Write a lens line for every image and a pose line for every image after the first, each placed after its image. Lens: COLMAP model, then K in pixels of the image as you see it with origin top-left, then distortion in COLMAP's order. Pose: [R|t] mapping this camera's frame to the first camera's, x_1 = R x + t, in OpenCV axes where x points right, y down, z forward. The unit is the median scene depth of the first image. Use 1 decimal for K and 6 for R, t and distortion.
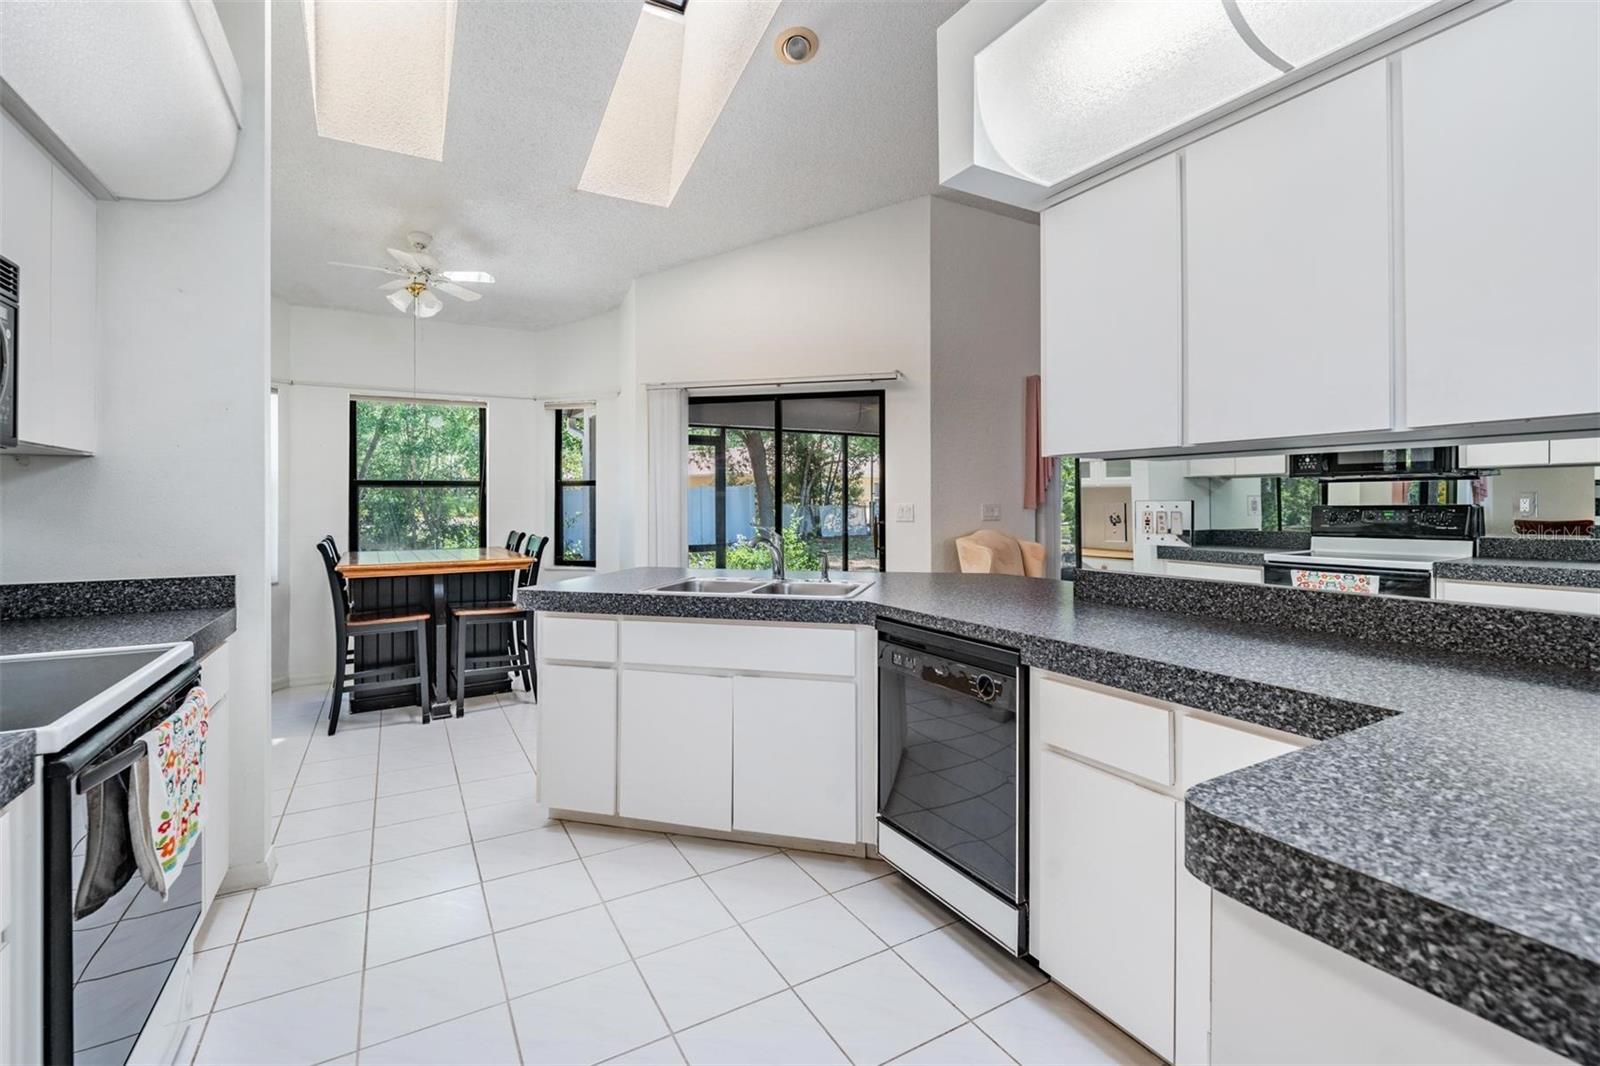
lens RADIAL K [[697.1, 0, 802.6], [0, 697.1, 506.0], [0, 0, 1]] dist [0.000698, 0.000108]
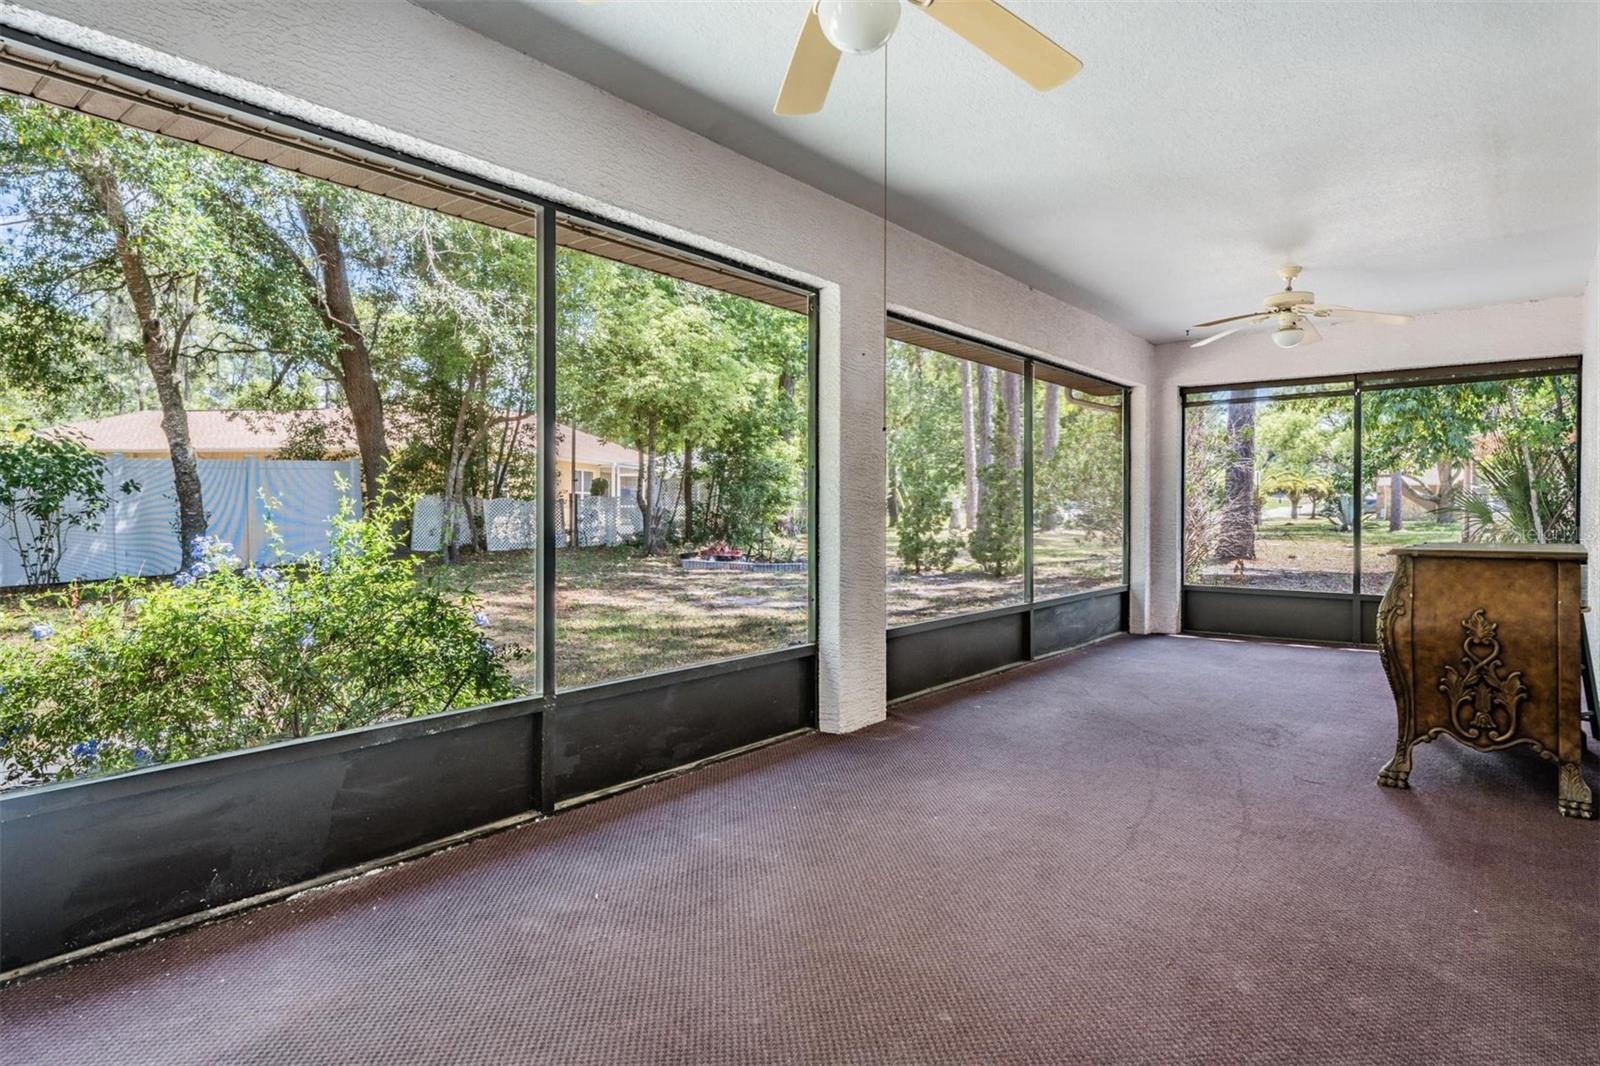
lens RADIAL K [[887.1, 0, 802.4], [0, 887.1, 513.6], [0, 0, 1]] dist [0.000868, 0.000095]
pose [[0.932367, 0.002657, 0.361502, 0.019869], [-0.002706, 0.999996, -0.000371, 0.047698], [-0.361502, -0.000632, 0.932371, 0.843226]]
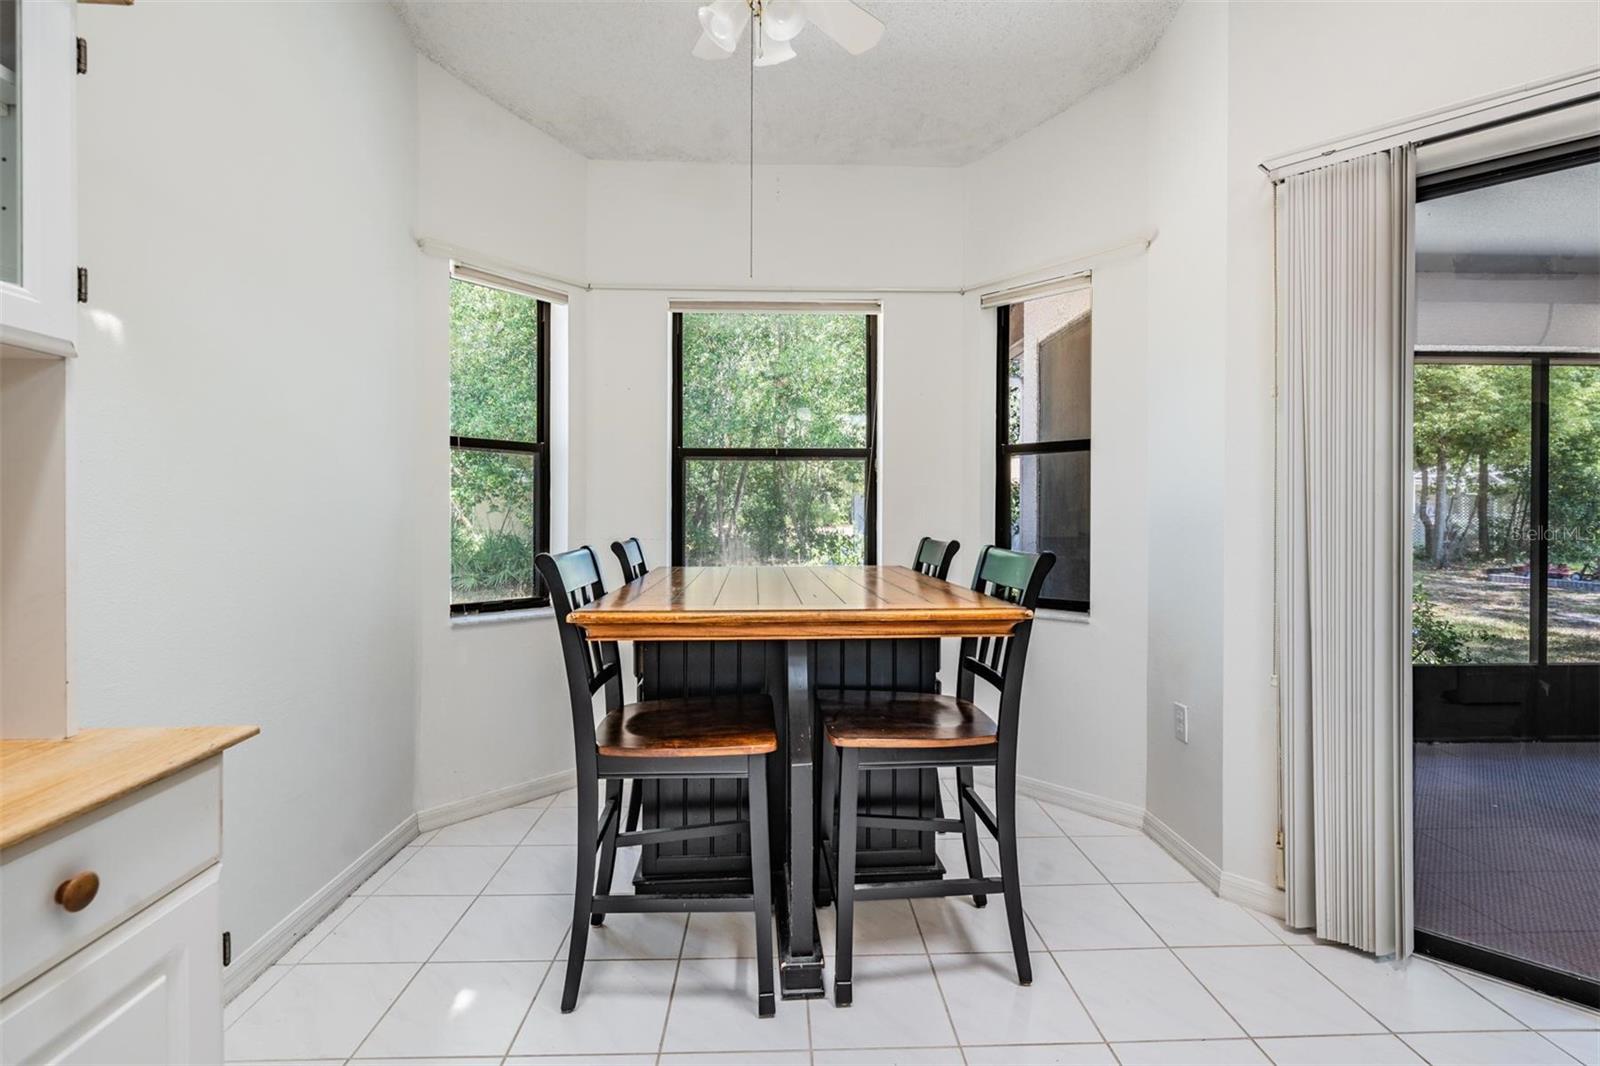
lens RADIAL K [[697.1, 0, 802.6], [0, 697.1, 506.0], [0, 0, 1]] dist [0.000698, 0.000108]
pose [[0.883082, -0.002090, -0.469213, -0.244471], [-0.006588, 0.999836, -0.016852, 0.021015], [0.469172, 0.017973, 0.882924, 0.477651]]
